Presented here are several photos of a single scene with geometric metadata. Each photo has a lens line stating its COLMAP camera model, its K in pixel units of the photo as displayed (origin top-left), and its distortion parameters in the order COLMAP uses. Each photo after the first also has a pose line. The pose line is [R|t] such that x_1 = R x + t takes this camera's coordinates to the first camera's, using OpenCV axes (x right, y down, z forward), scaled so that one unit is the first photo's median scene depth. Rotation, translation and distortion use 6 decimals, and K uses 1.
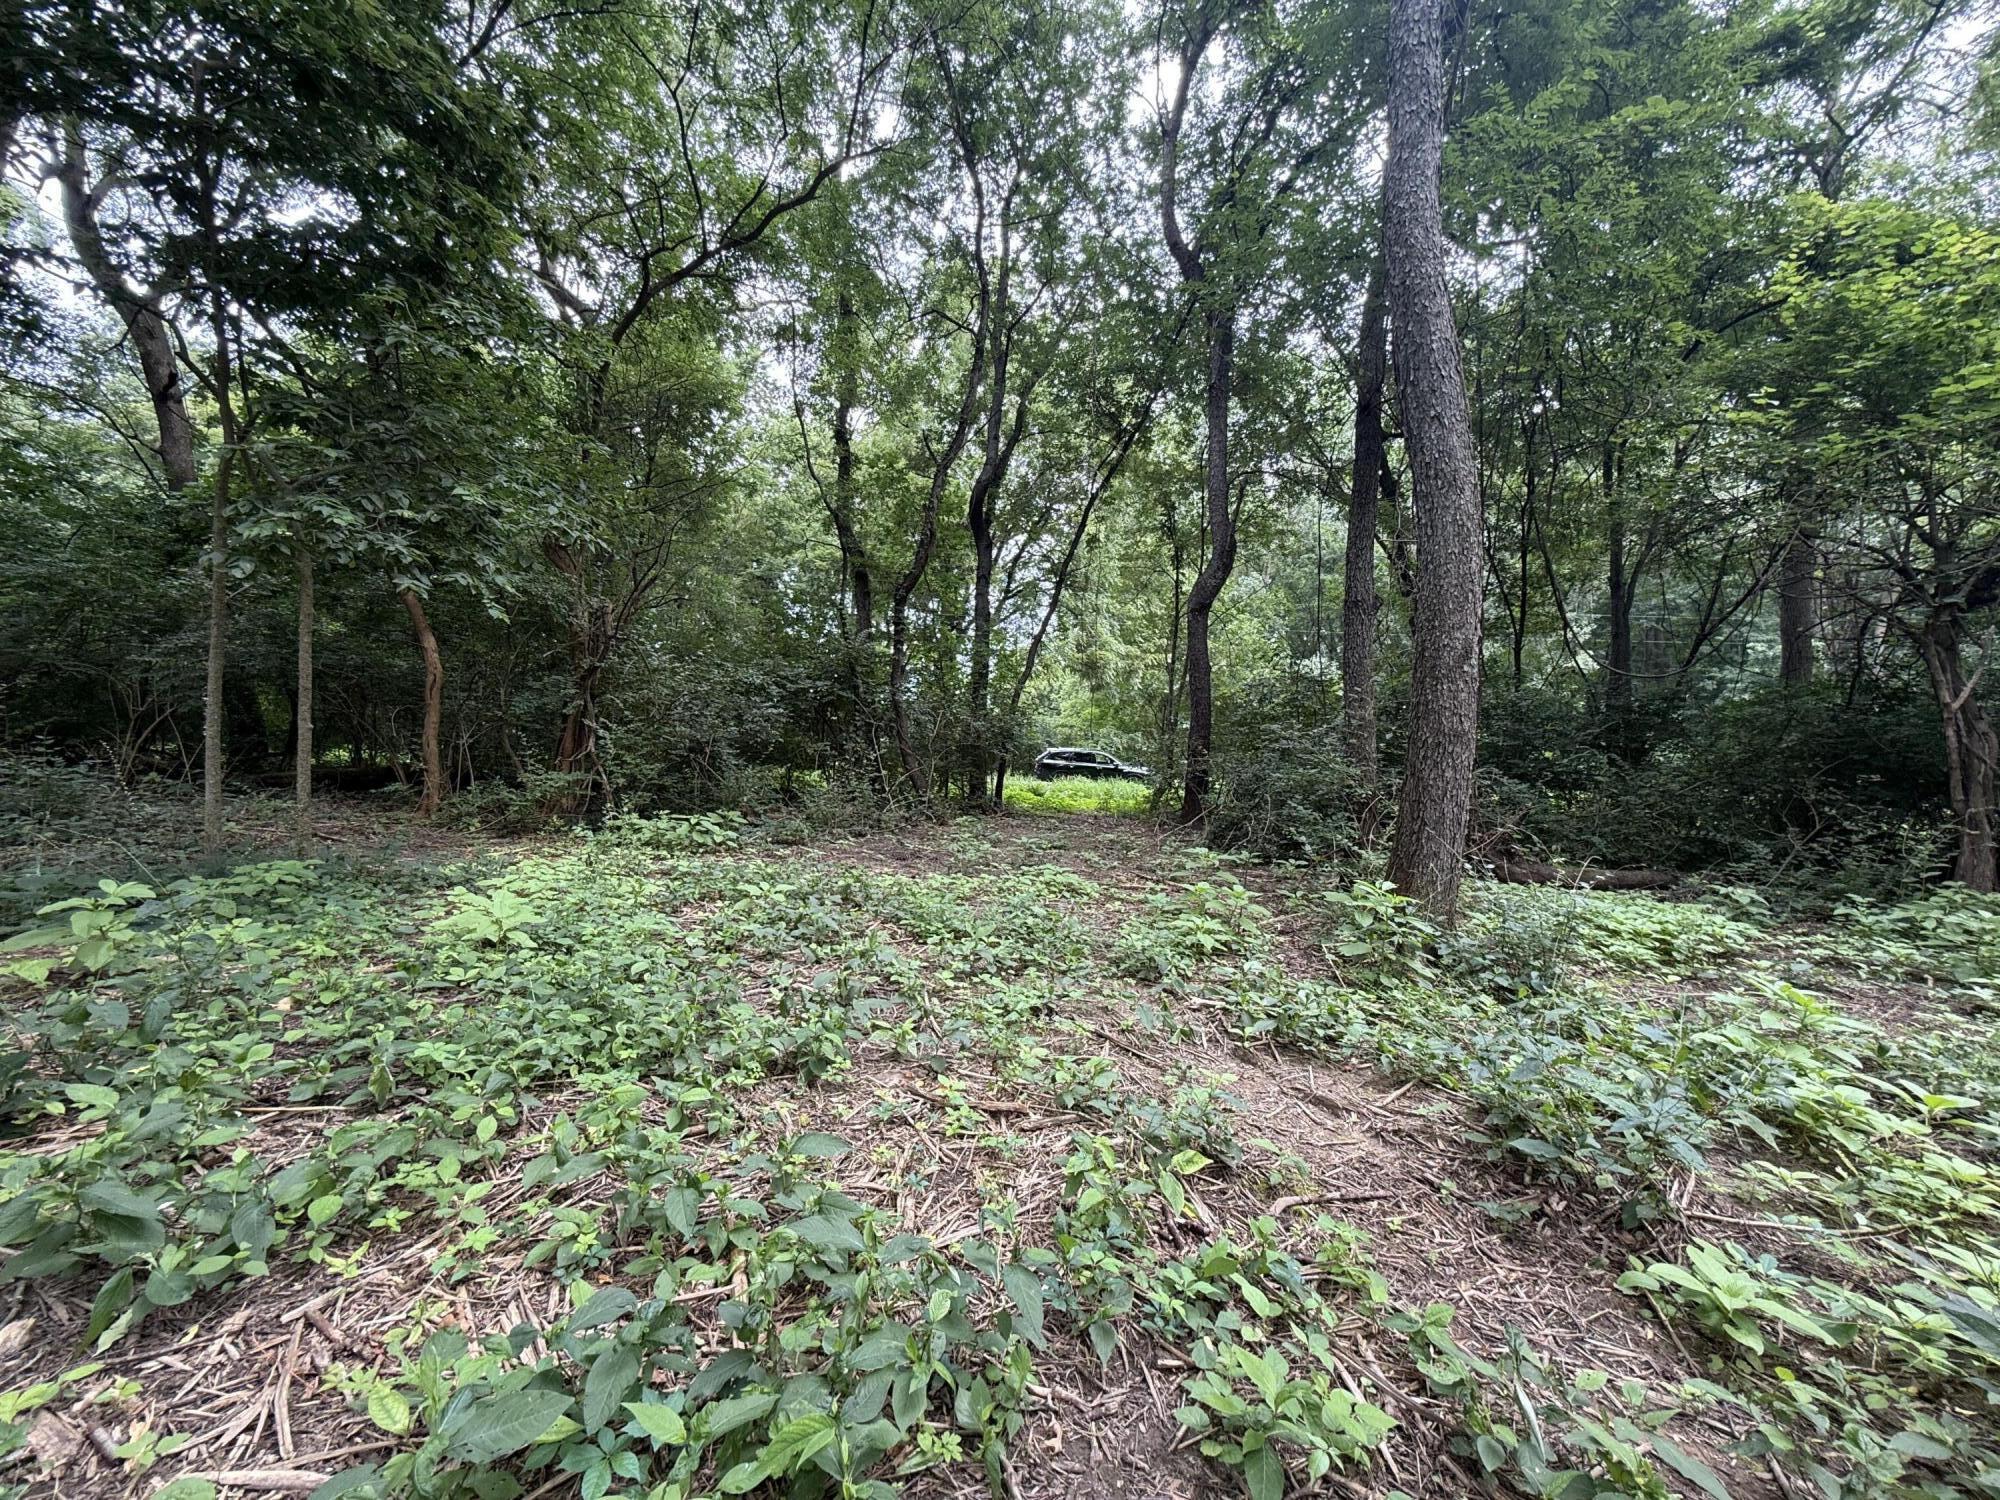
lens RADIAL K [[800.5, 0, 1007.4], [0, 800.5, 746.8], [0, 0, 1]] dist [-0.001161, 0.000484]
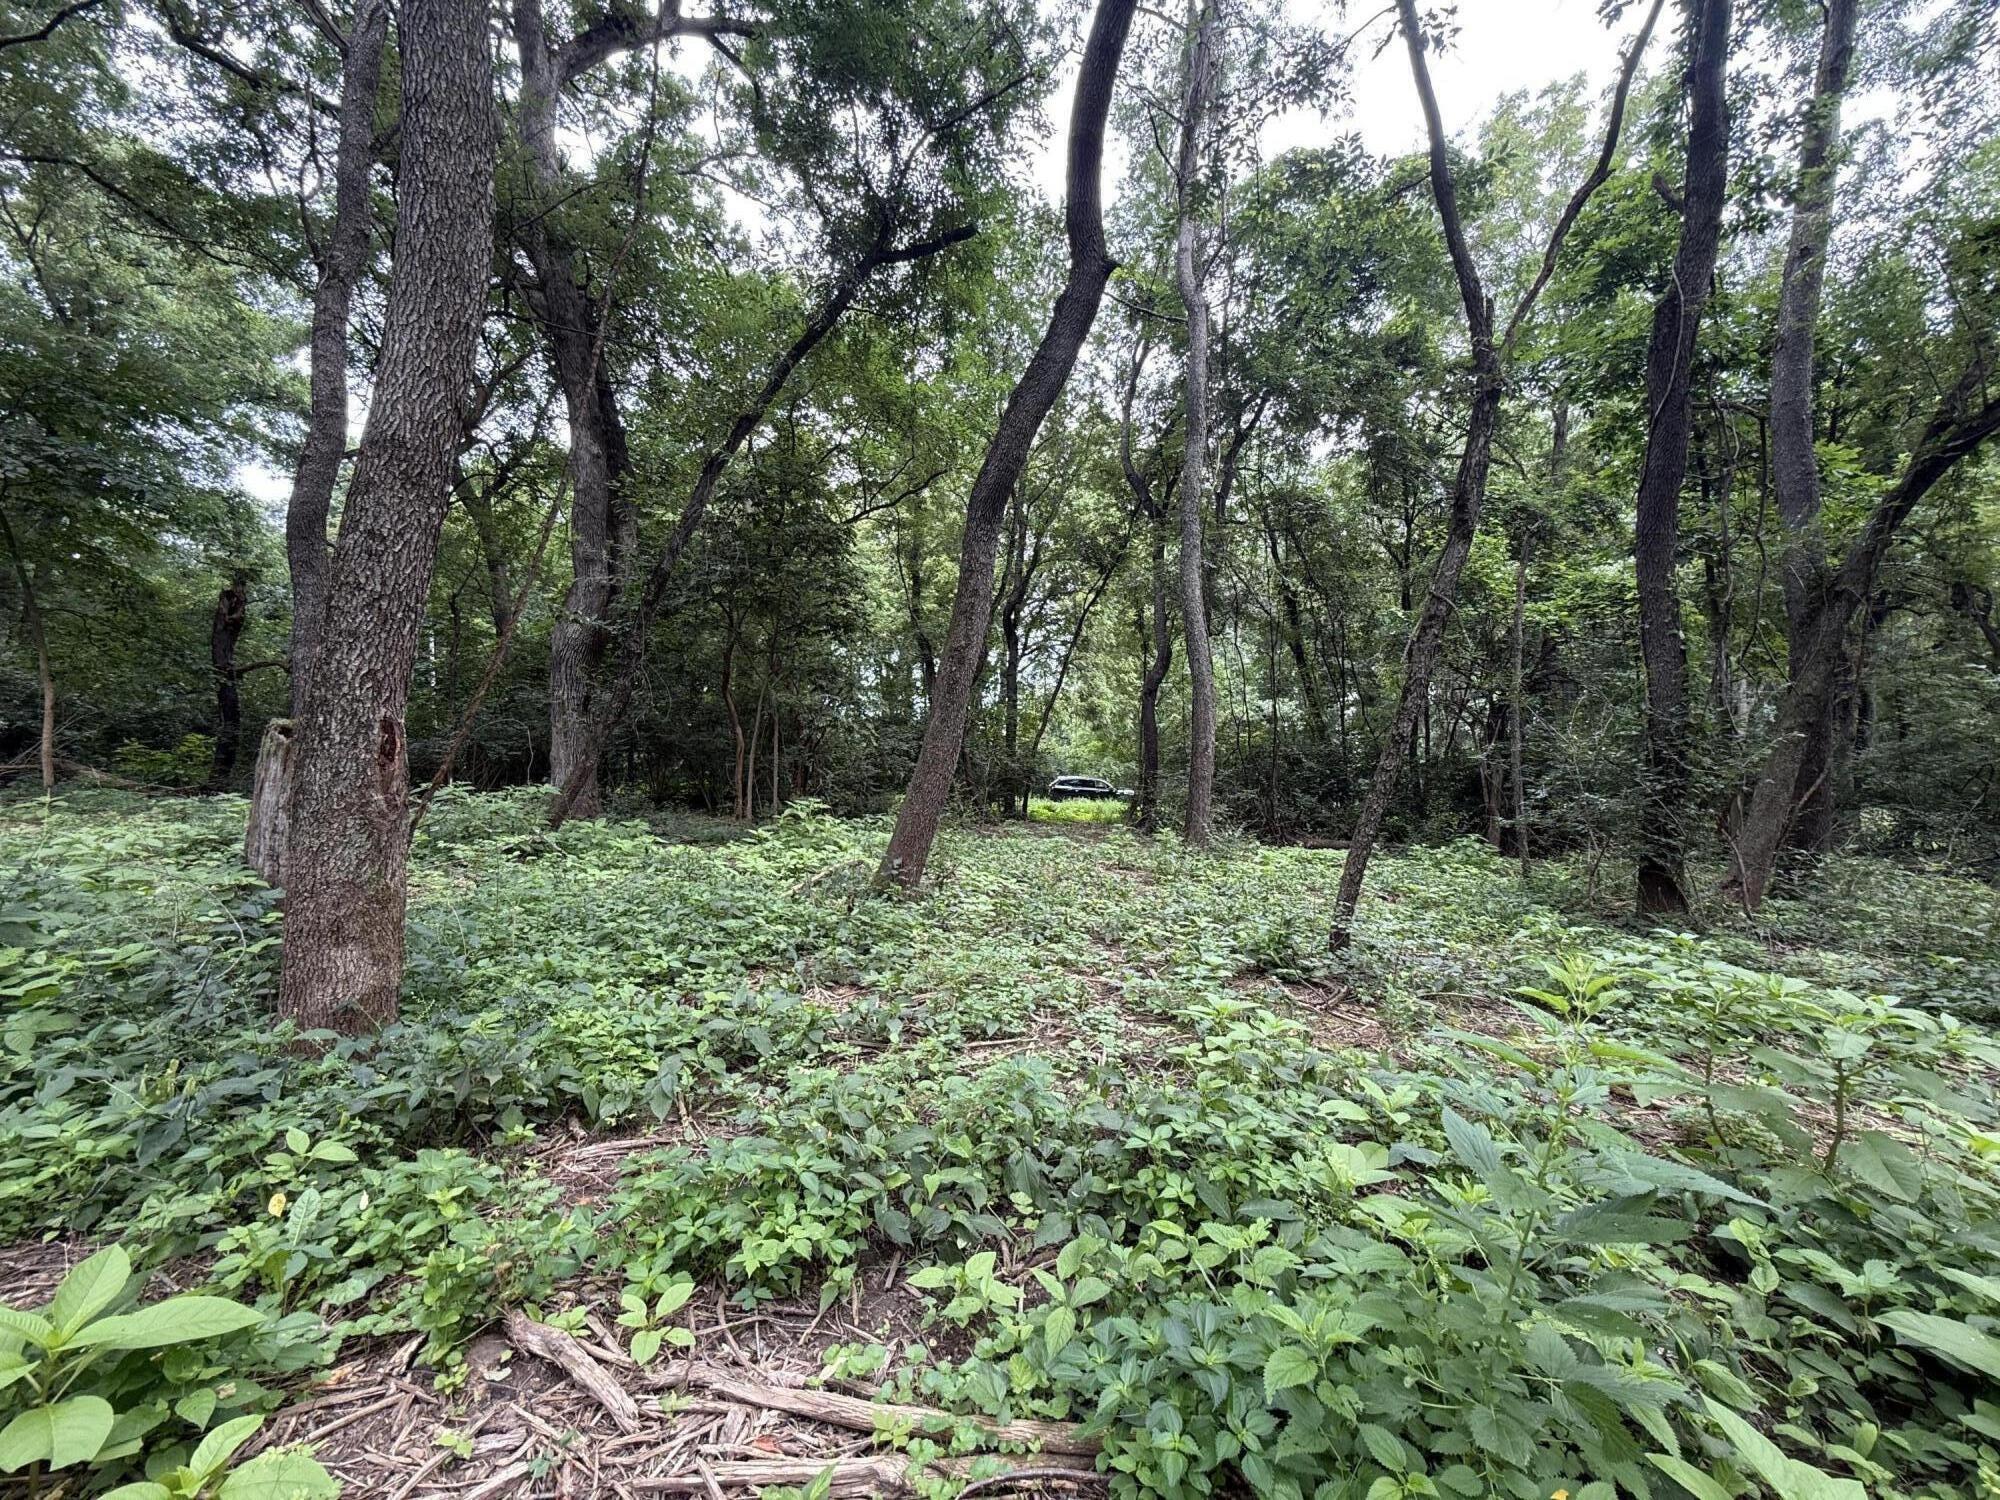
lens RADIAL K [[800.5, 0, 1006.7], [0, 800.5, 757.4], [0, 0, 1]] dist [-0.001161, 0.000484]
pose [[0.999801, -0.013105, -0.015013, -0.055731], [0.012800, 0.999714, -0.020201, -0.019043], [0.015273, 0.020004, 0.999683, -1.271121]]
